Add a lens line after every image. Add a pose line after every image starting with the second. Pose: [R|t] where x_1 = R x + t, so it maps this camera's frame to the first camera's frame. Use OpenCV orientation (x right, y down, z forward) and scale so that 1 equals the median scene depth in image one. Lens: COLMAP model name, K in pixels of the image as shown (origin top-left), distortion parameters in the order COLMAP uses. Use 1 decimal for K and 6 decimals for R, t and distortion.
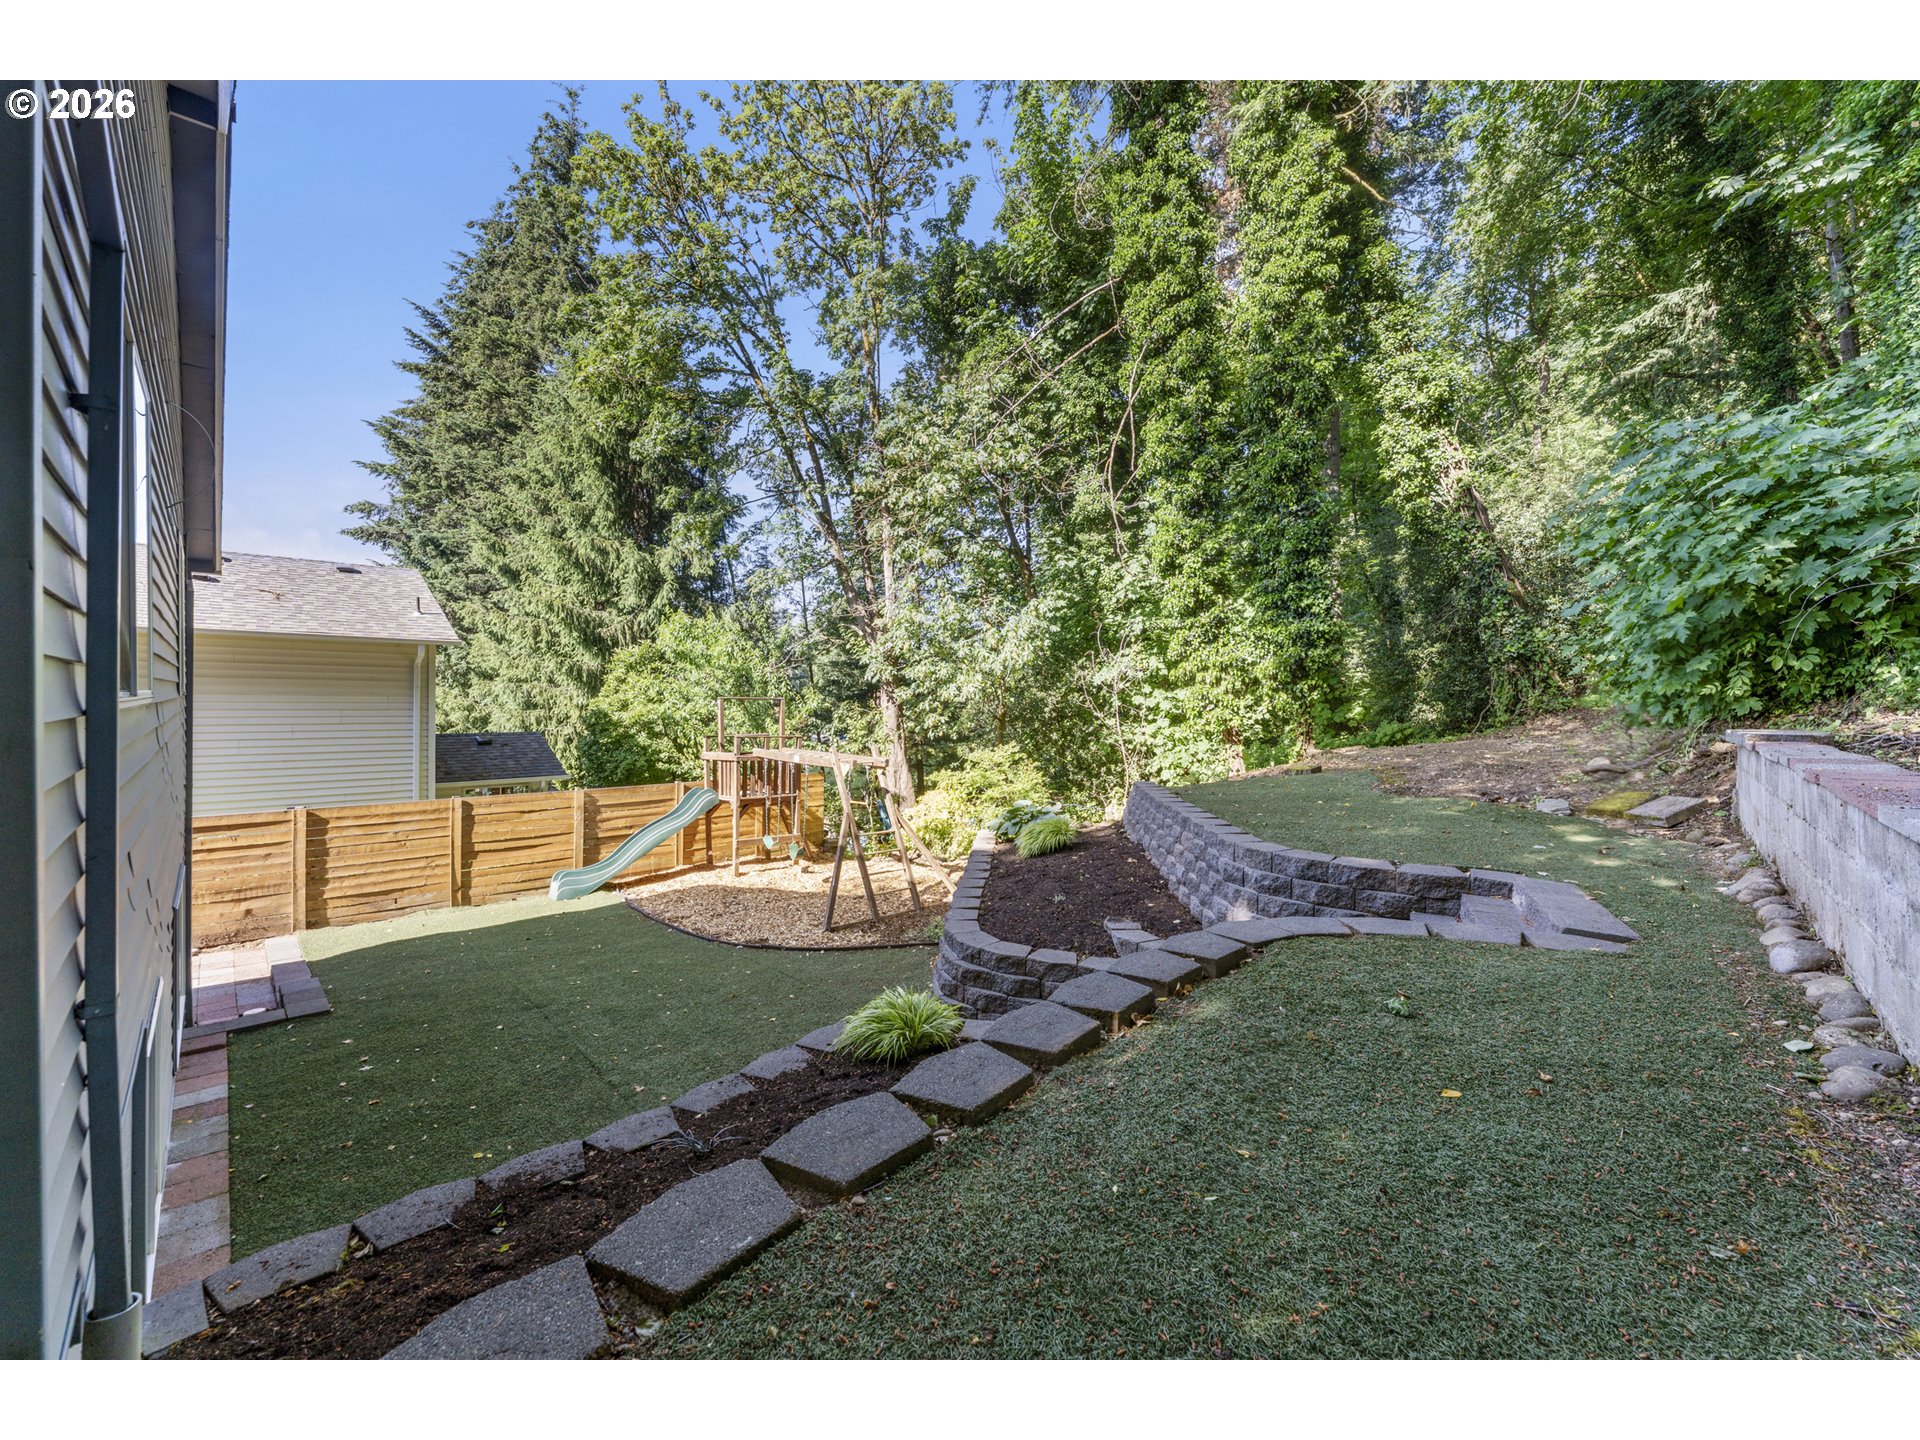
lens RADIAL K [[781.7, 0, 957.2], [0, 781.7, 703.1], [0, 0, 1]] dist [0.000044, -0.000596]
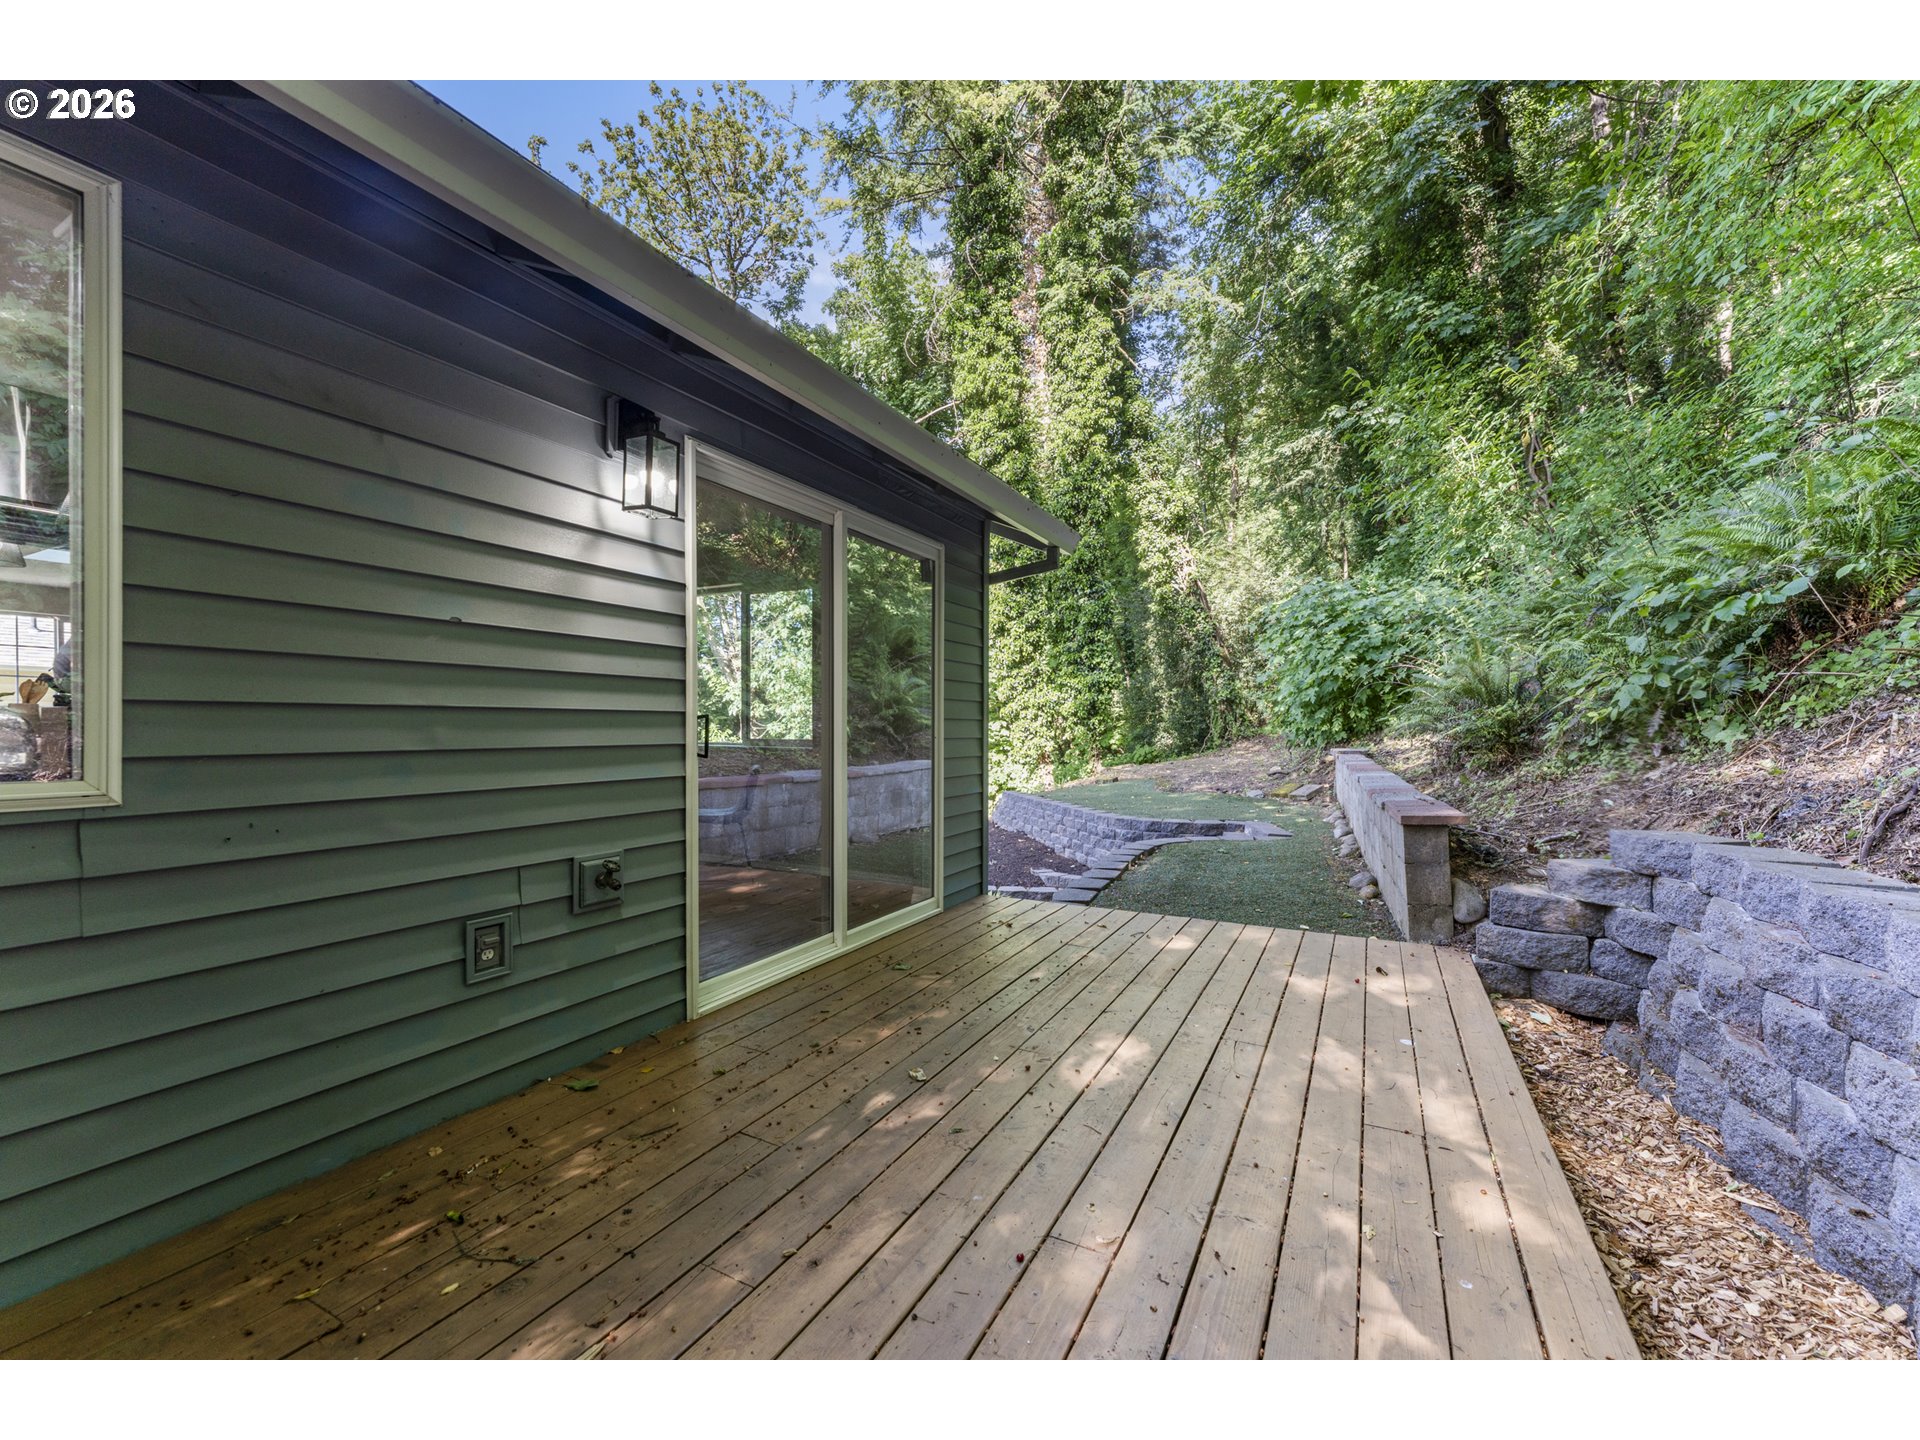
lens RADIAL K [[781.7, 0, 963.2], [0, 781.7, 730.7], [0, 0, 1]] dist [0.000044, -0.000596]
pose [[0.950841, -0.007373, 0.309592, -0.198979], [0.007393, 0.999972, 0.001110, -0.008195], [-0.309592, 0.001234, 0.950869, -0.230799]]
